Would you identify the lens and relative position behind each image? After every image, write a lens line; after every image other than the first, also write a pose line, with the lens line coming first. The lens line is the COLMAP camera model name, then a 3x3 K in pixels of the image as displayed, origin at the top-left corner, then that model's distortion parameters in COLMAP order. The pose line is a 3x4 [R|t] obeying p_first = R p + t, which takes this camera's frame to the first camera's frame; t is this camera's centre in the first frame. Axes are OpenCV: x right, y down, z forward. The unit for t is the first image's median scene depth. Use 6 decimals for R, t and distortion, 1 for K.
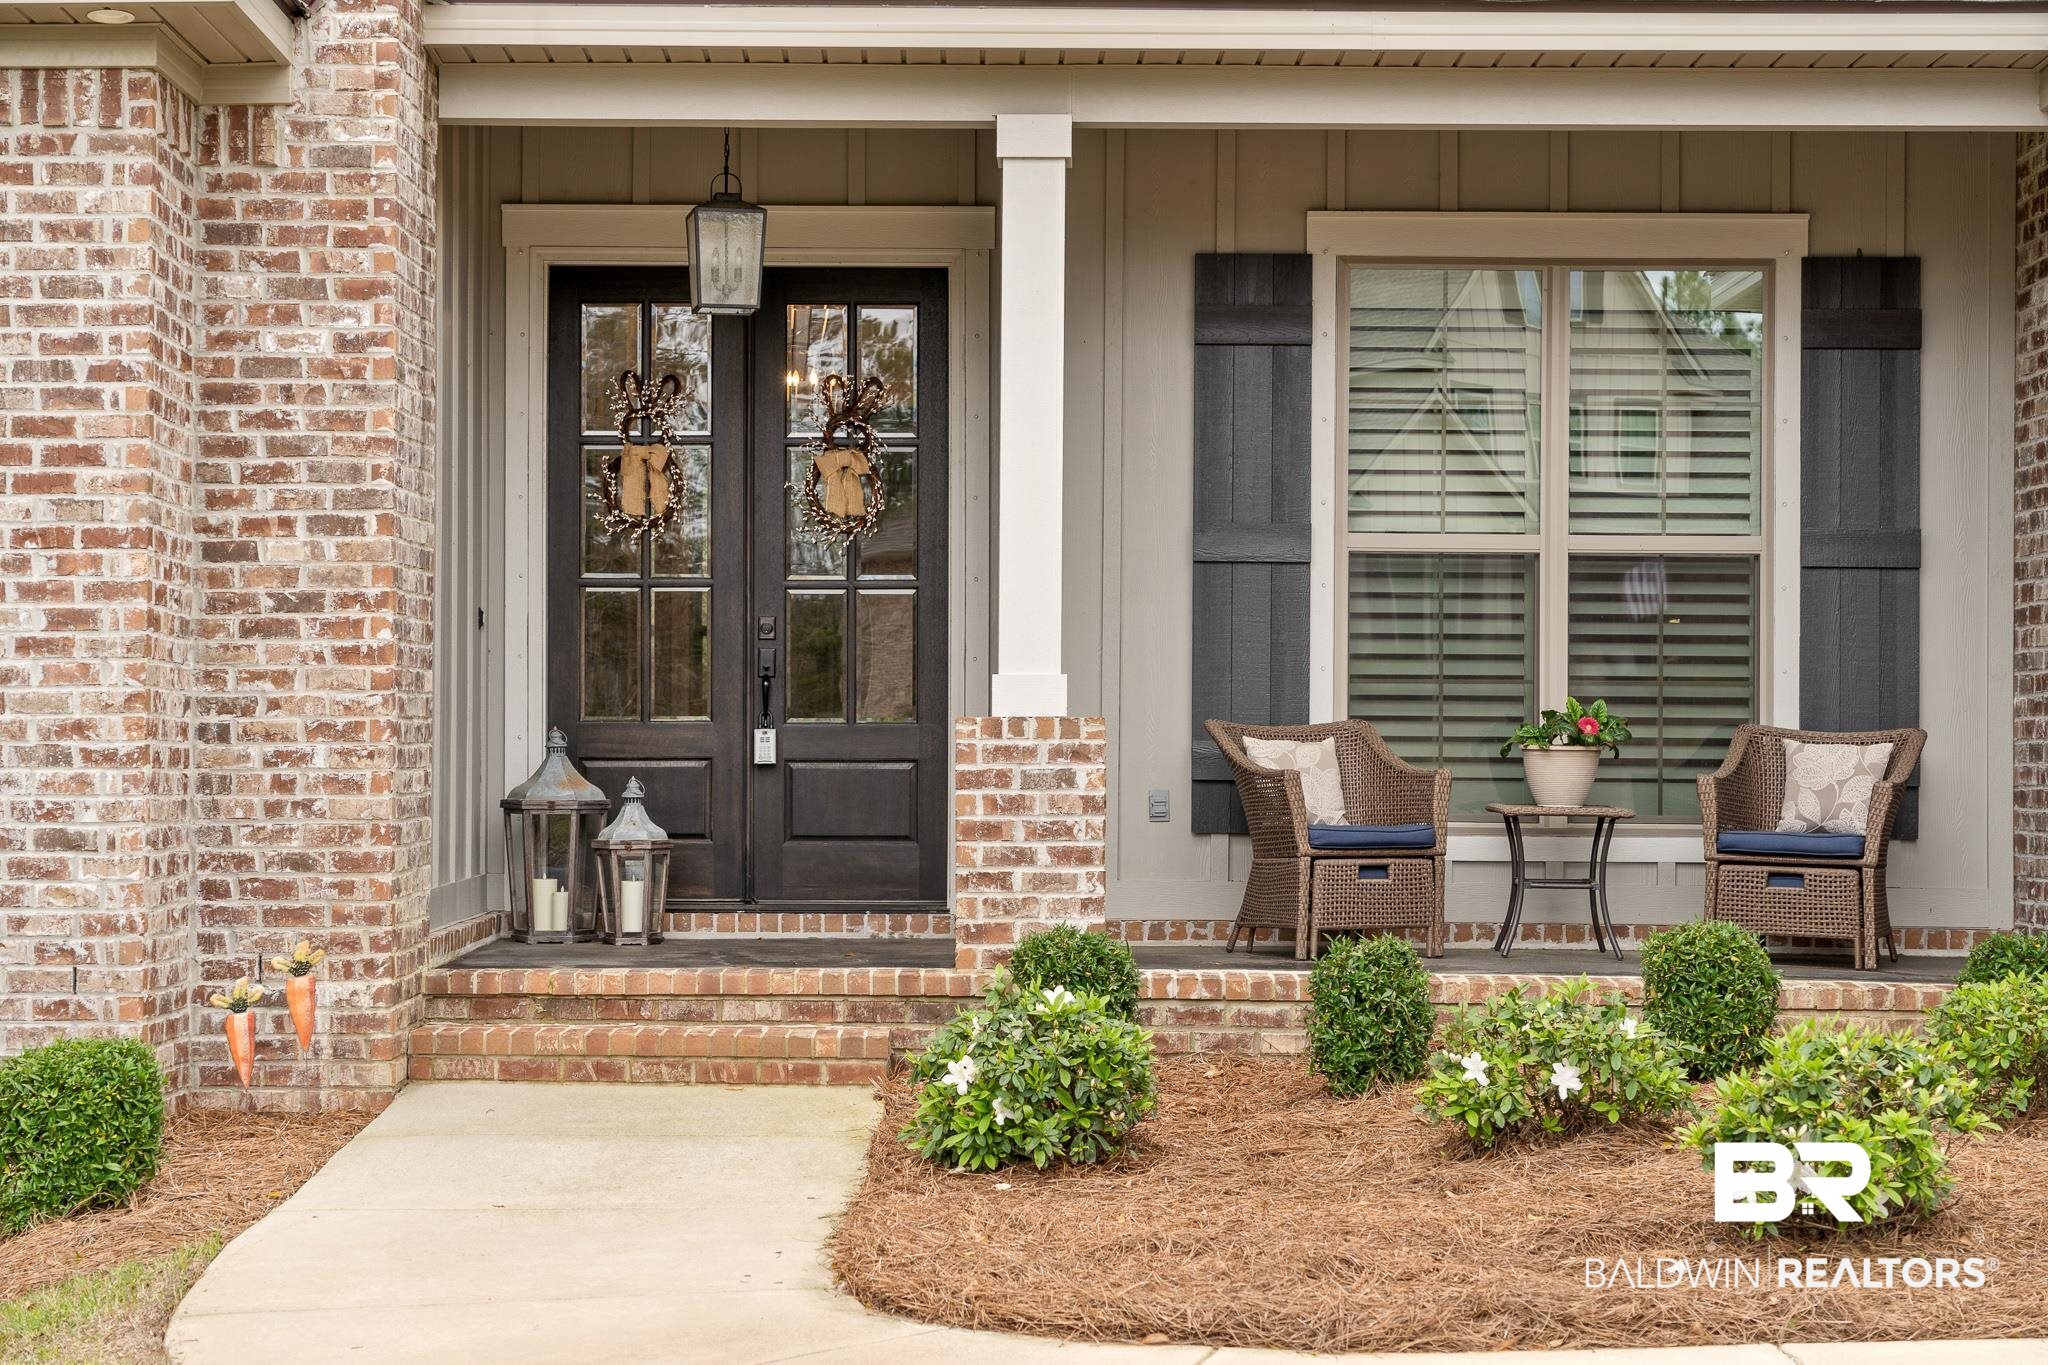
lens RADIAL K [[3884.0, 0, 1010.5], [0, 3884.0, 653.5], [0, 0, 1]] dist [0.062739, 0.000000]
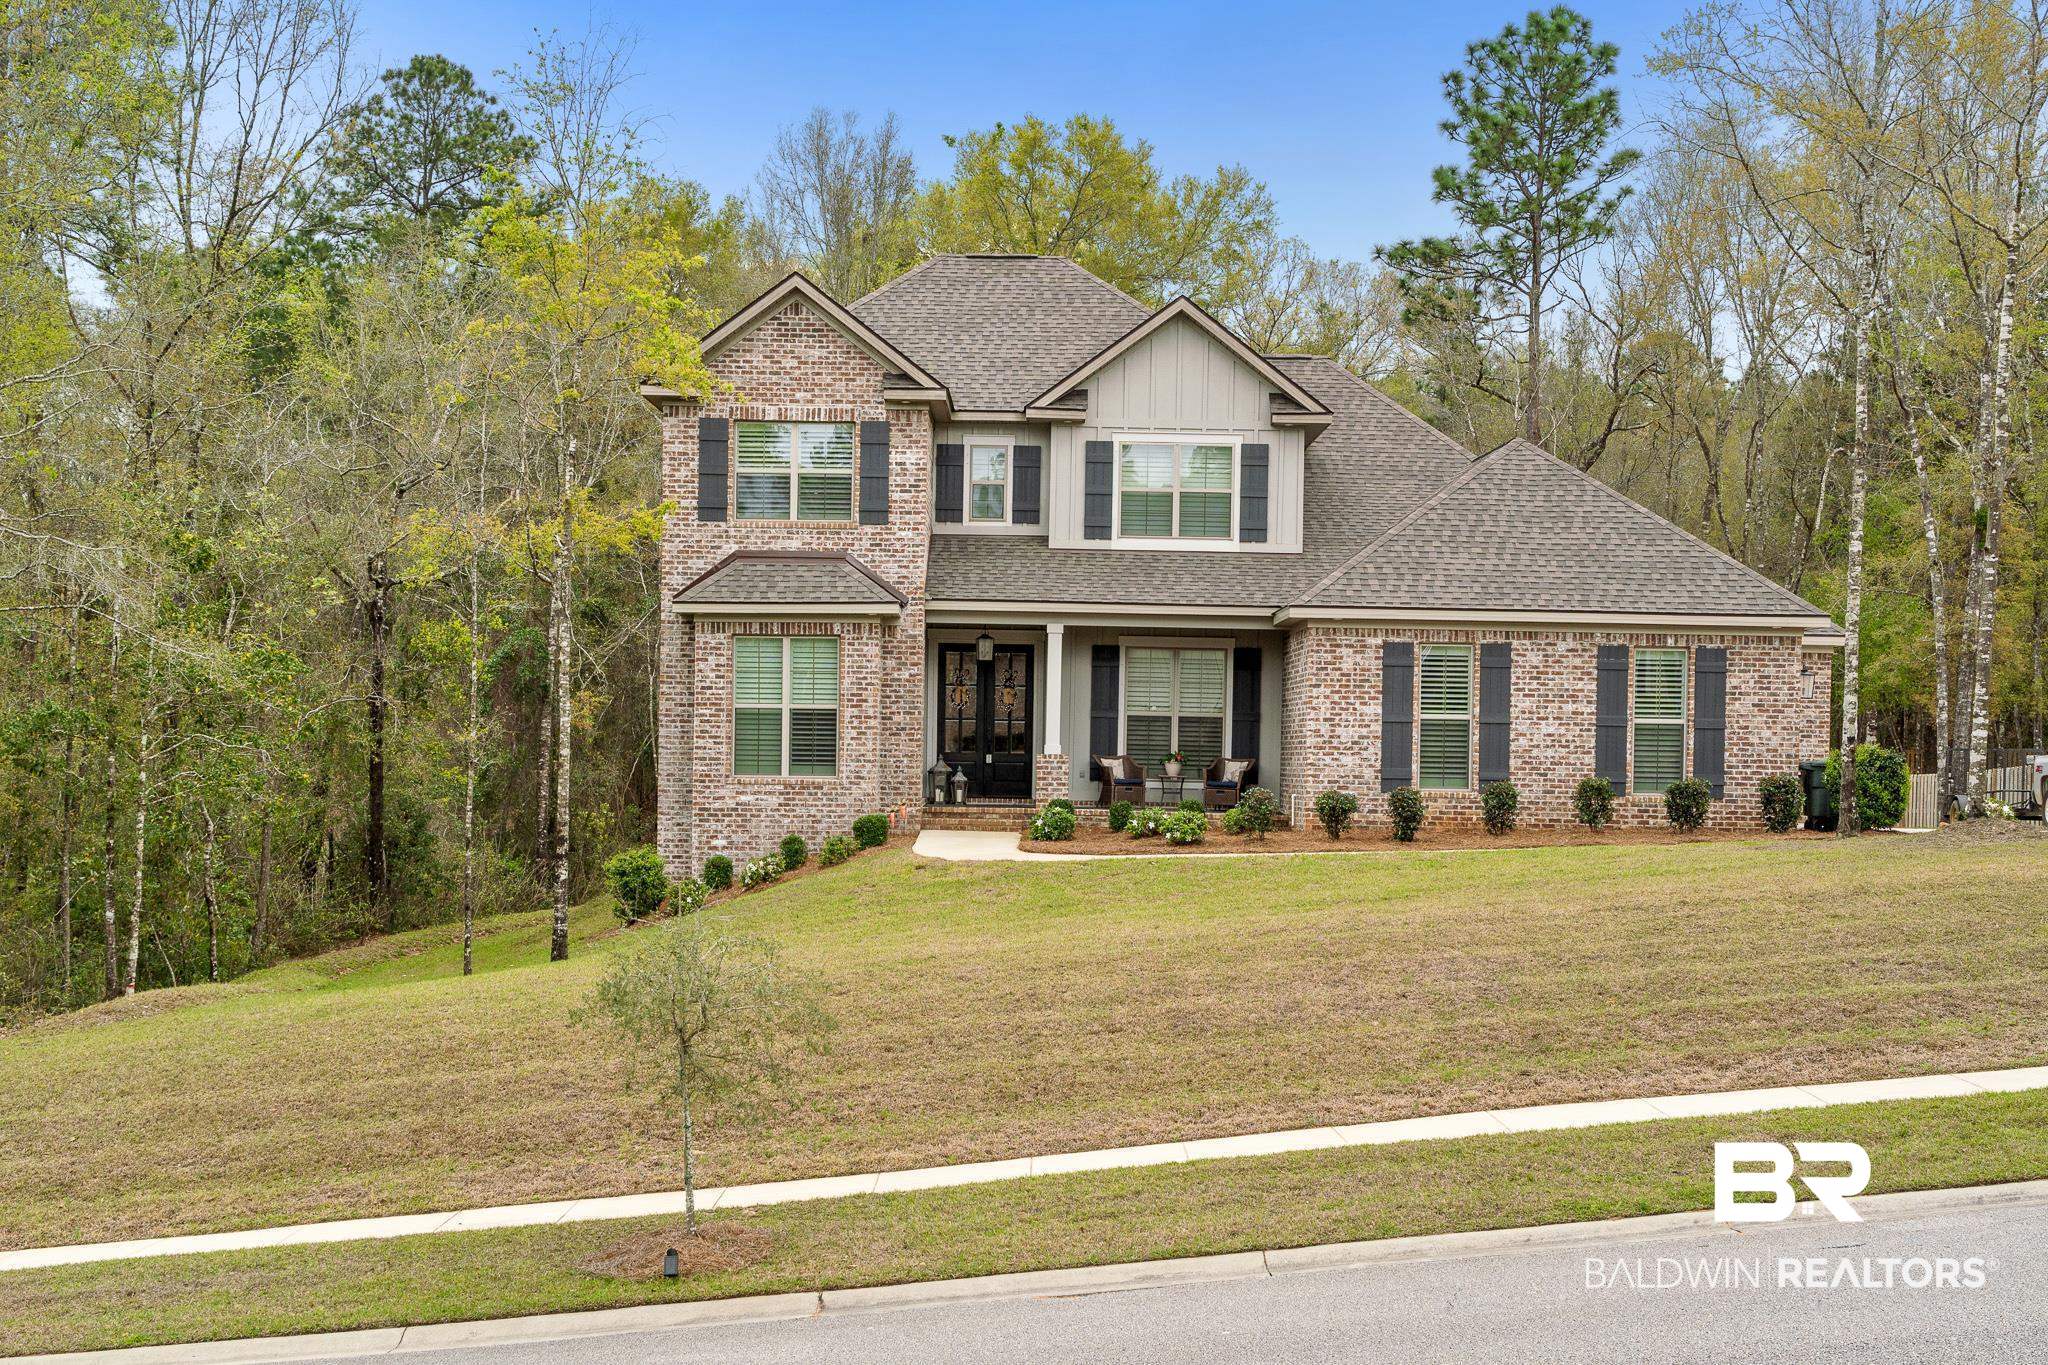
lens RADIAL K [[2673.6, 0, 1023.7], [0, 2673.6, 775.6], [0, 0, 1]] dist [0.003206, 0.000000]
pose [[0.999915, 0.012947, -0.001789, -0.024598], [-0.012871, 0.999208, 0.037664, -0.081998], [0.002276, -0.037637, 0.999289, -2.307026]]
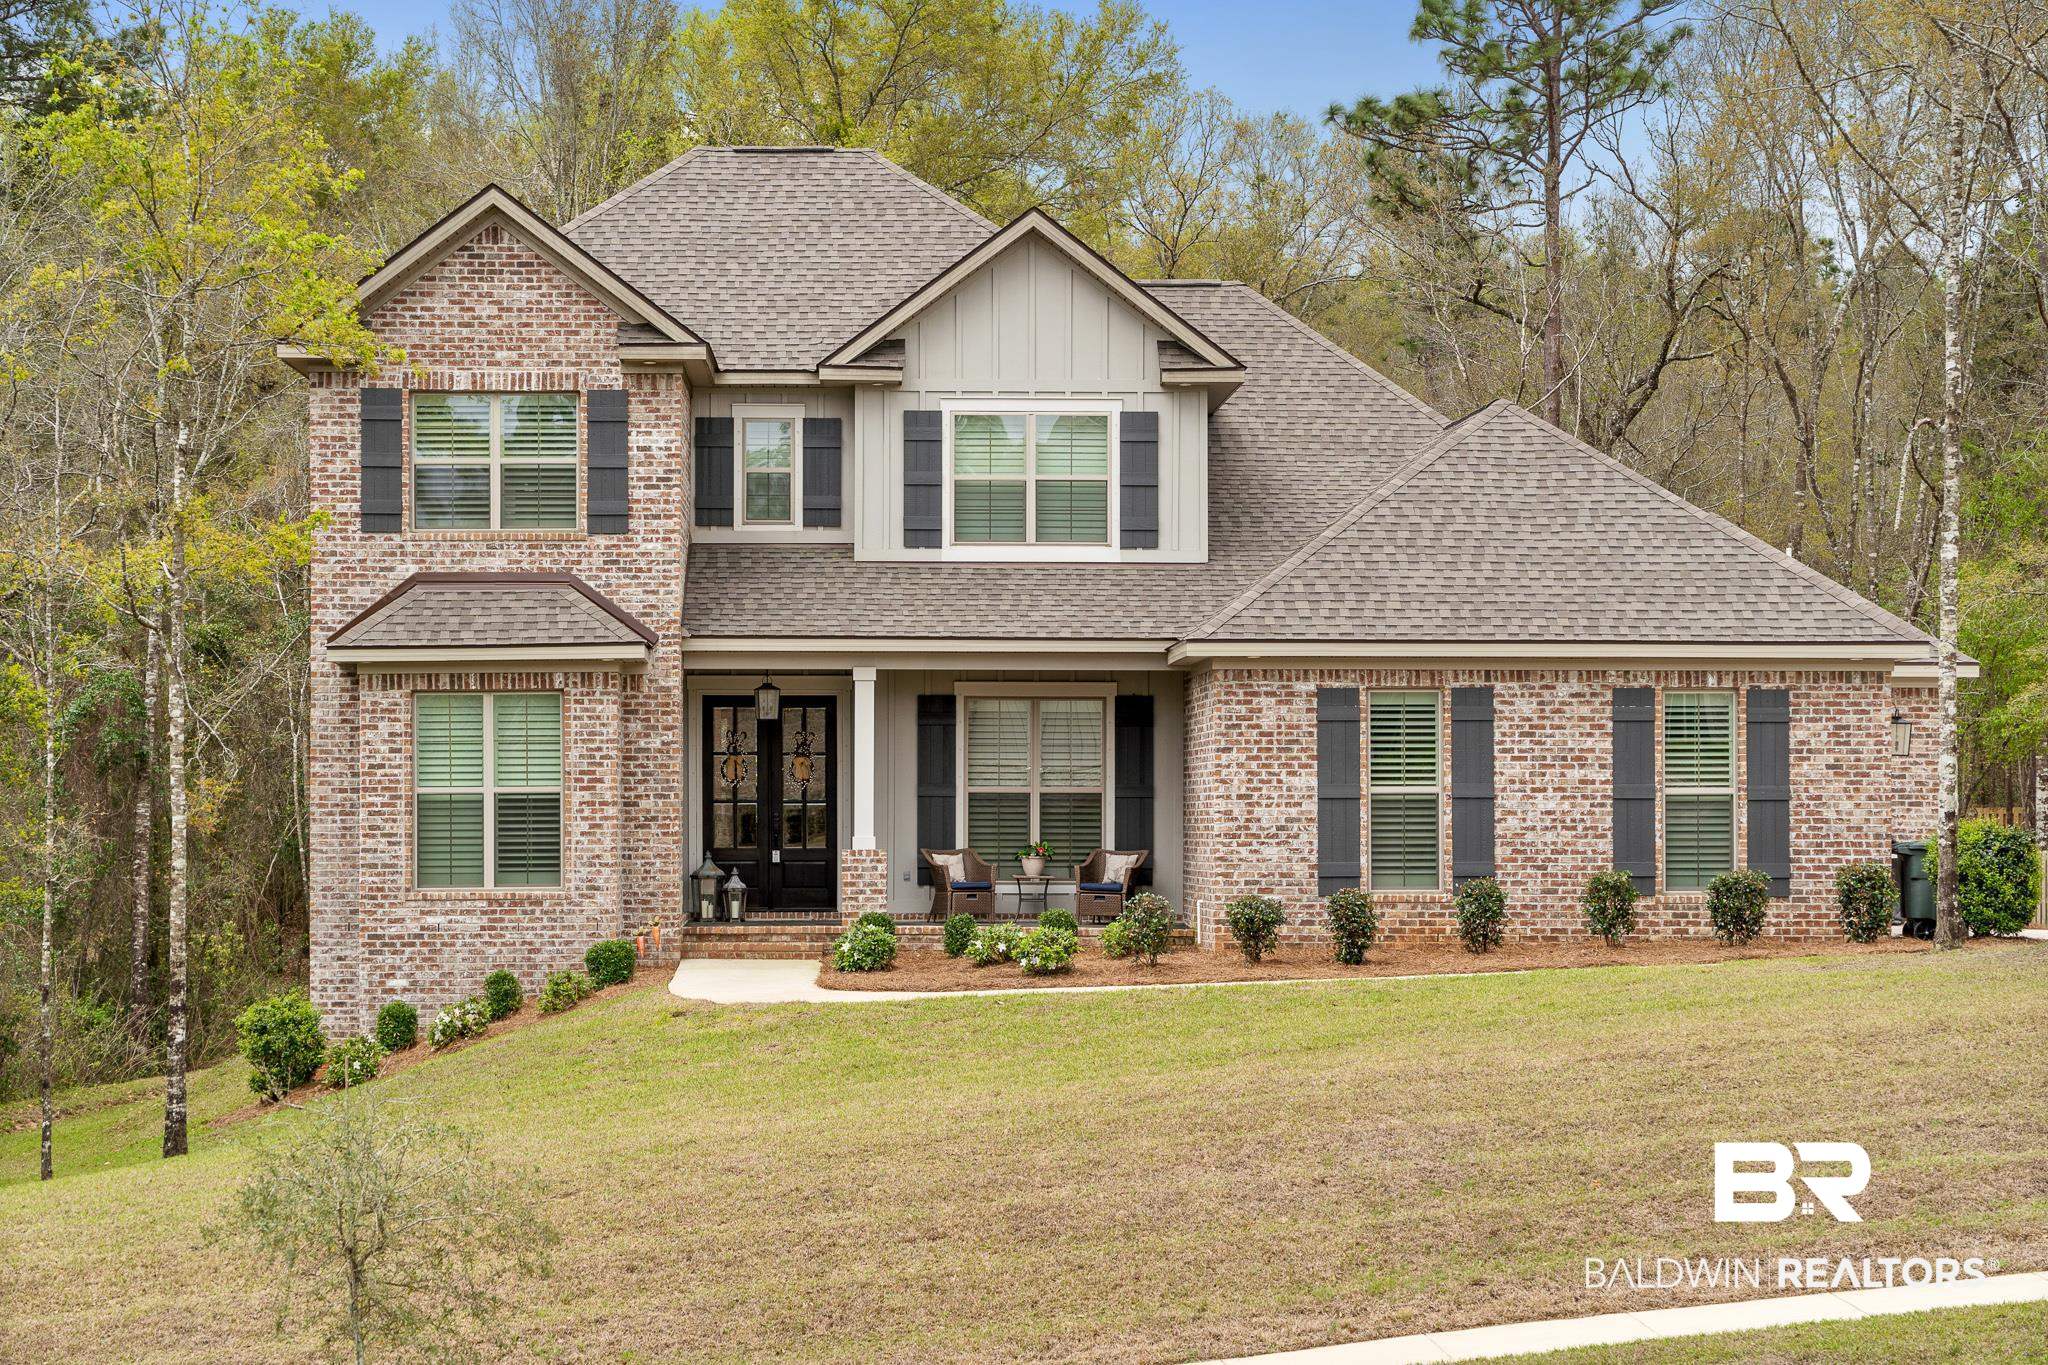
lens RADIAL K [[3945.9, 0, 1000.1], [0, 3945.9, 761.1], [0, 0, 1]] dist [0.040994, 0.000000]
pose [[0.999322, -0.004242, 0.036586, -0.001931], [0.003751, 0.999902, 0.013484, -0.110061], [-0.036639, -0.013337, 0.999240, -2.500886]]
